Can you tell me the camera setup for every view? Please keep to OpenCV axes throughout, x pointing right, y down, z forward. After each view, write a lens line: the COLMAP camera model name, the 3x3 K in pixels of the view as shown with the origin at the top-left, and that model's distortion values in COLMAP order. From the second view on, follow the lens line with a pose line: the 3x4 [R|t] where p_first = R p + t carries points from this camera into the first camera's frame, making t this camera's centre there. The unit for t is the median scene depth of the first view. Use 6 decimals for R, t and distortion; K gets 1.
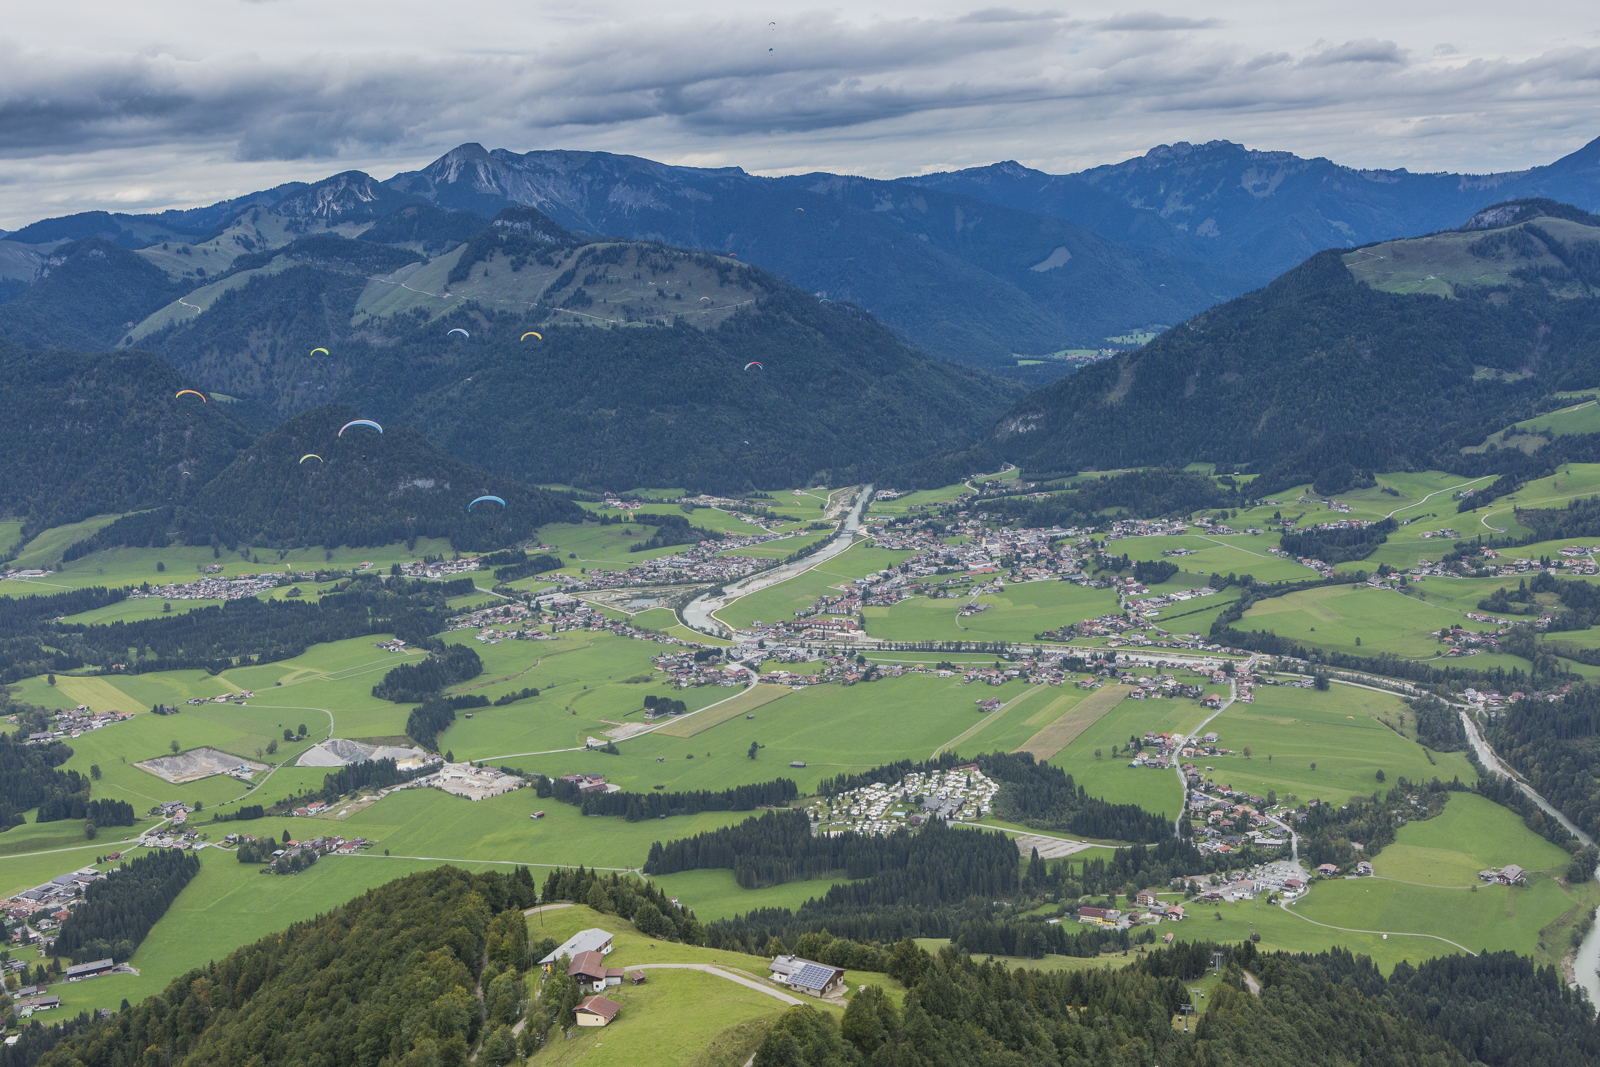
lens RADIAL K [[1965.9, 0, 799.2], [0, 1965.9, 526.0], [0, 0, 1]] dist [-0.064962, 0.000000]
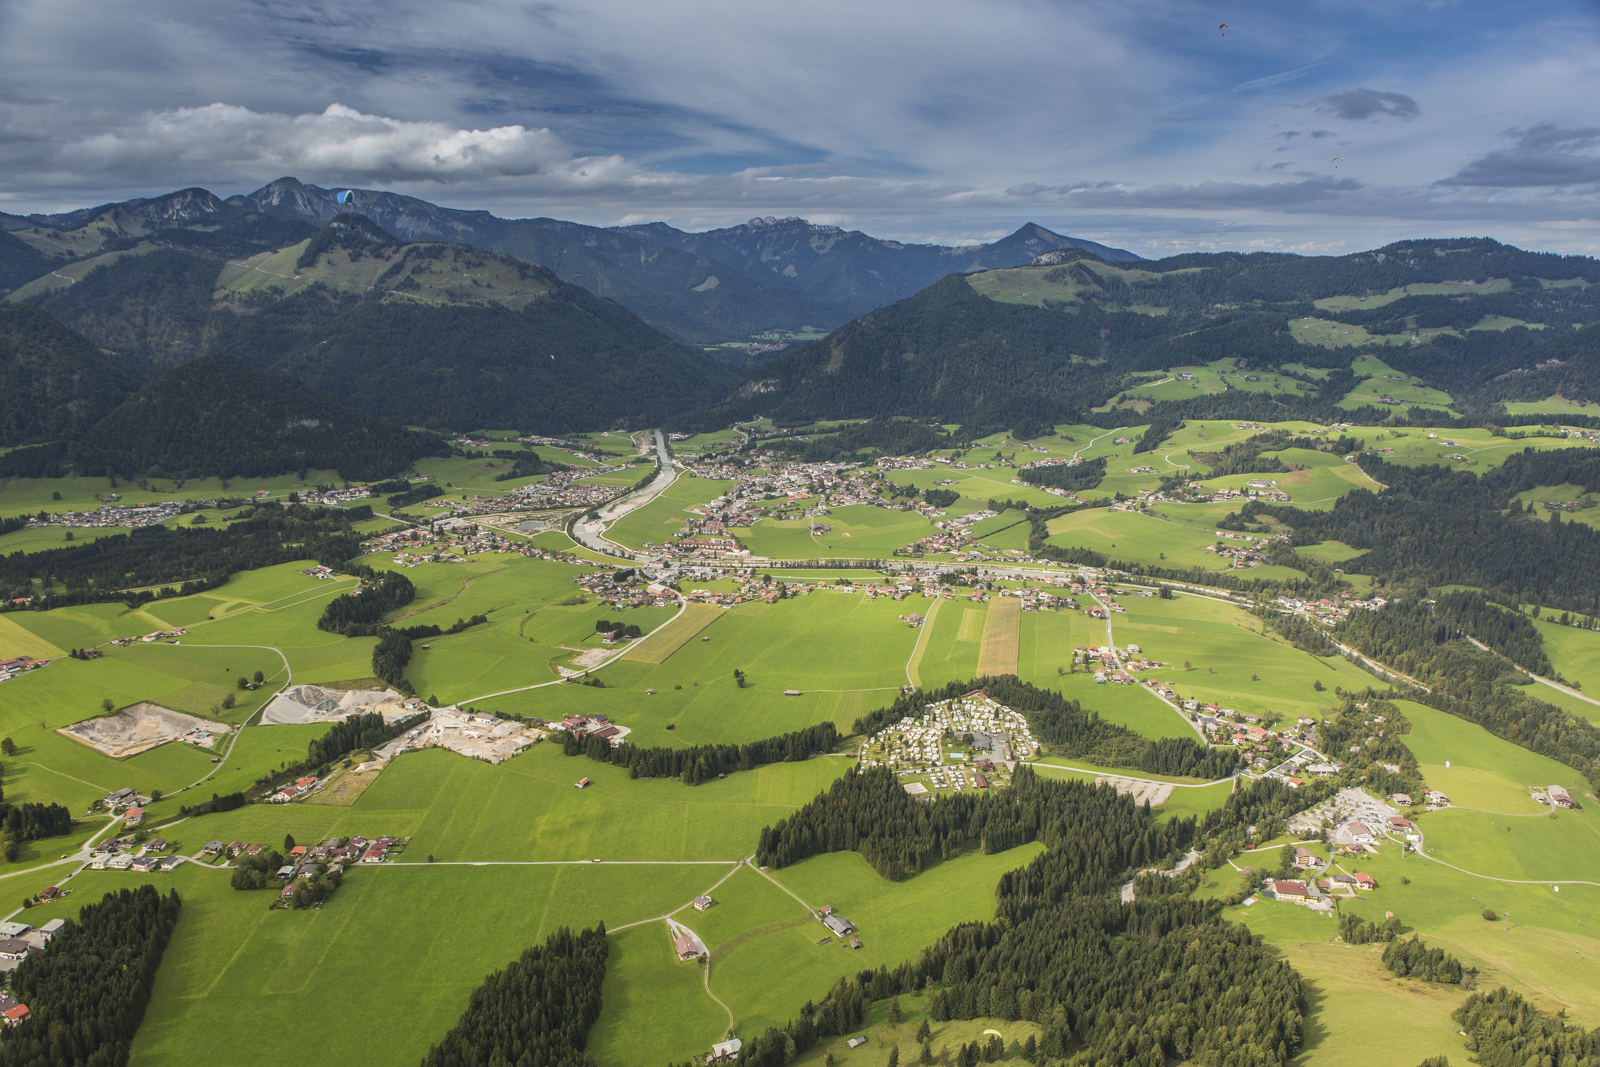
lens RADIAL K [[1100.9, 0, 804.6], [0, 1100.9, 534.6], [0, 0, 1]] dist [-0.036168, 0.020406]
pose [[0.953775, -0.015940, 0.300099, -0.110779], [-0.005206, 0.997566, 0.069532, -0.002247], [-0.300477, -0.067880, 0.951371, 0.292311]]
